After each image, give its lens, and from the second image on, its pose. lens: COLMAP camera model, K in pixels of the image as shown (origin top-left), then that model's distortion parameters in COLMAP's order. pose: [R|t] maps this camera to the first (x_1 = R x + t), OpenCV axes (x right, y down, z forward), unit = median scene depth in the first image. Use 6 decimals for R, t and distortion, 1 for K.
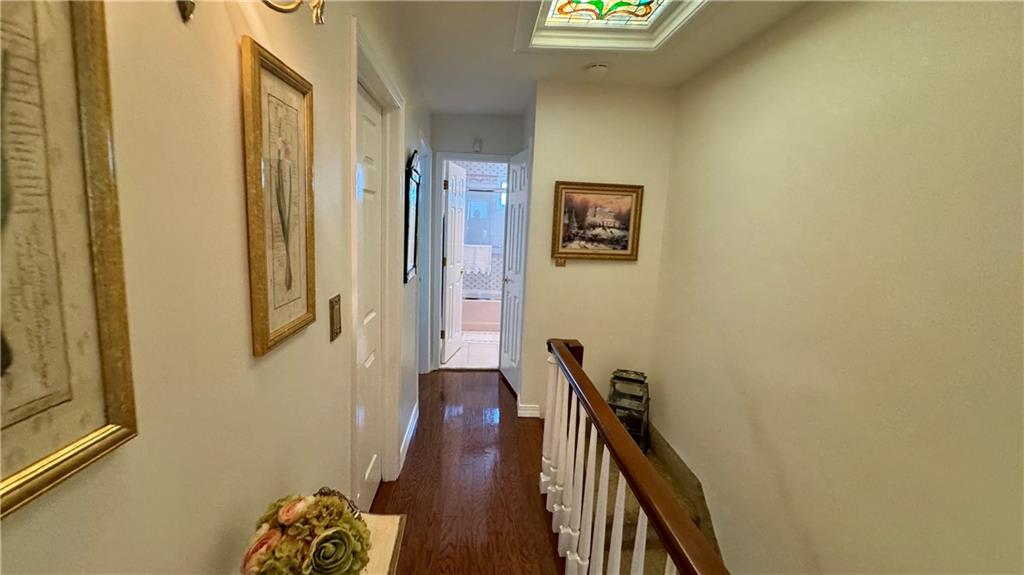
lens RADIAL K [[412.4, 0, 513.3], [0, 412.4, 284.6], [0, 0, 1]] dist [-0.000962, -0.000300]
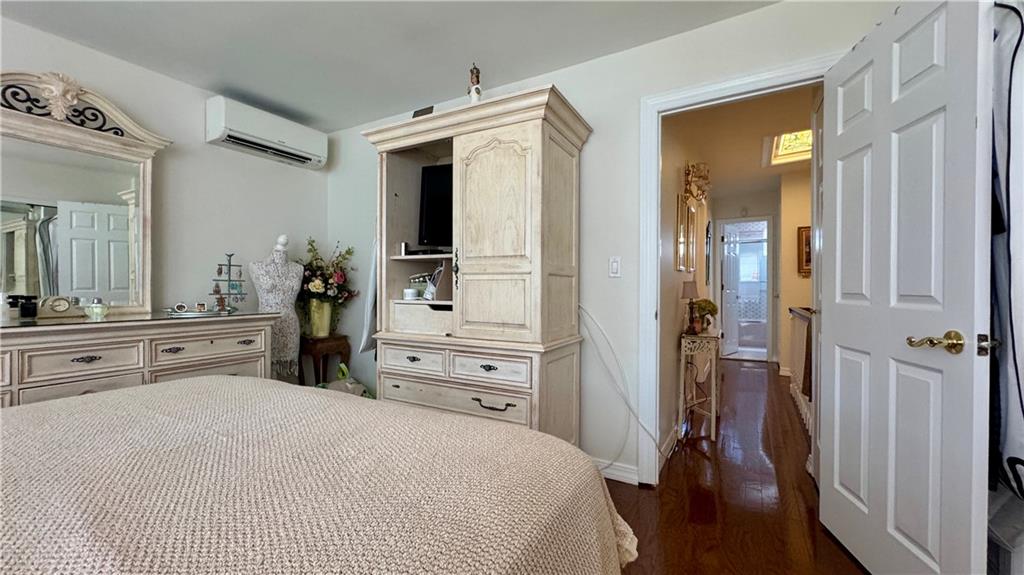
lens RADIAL K [[412.4, 0, 509.5], [0, 412.4, 290.1], [0, 0, 1]] dist [-0.000962, -0.000300]
pose [[0.816173, -0.050326, -0.575612, 0.080027], [-0.040121, 0.988859, -0.143344, 0.234603], [0.576413, 0.140087, 0.805061, -0.802161]]
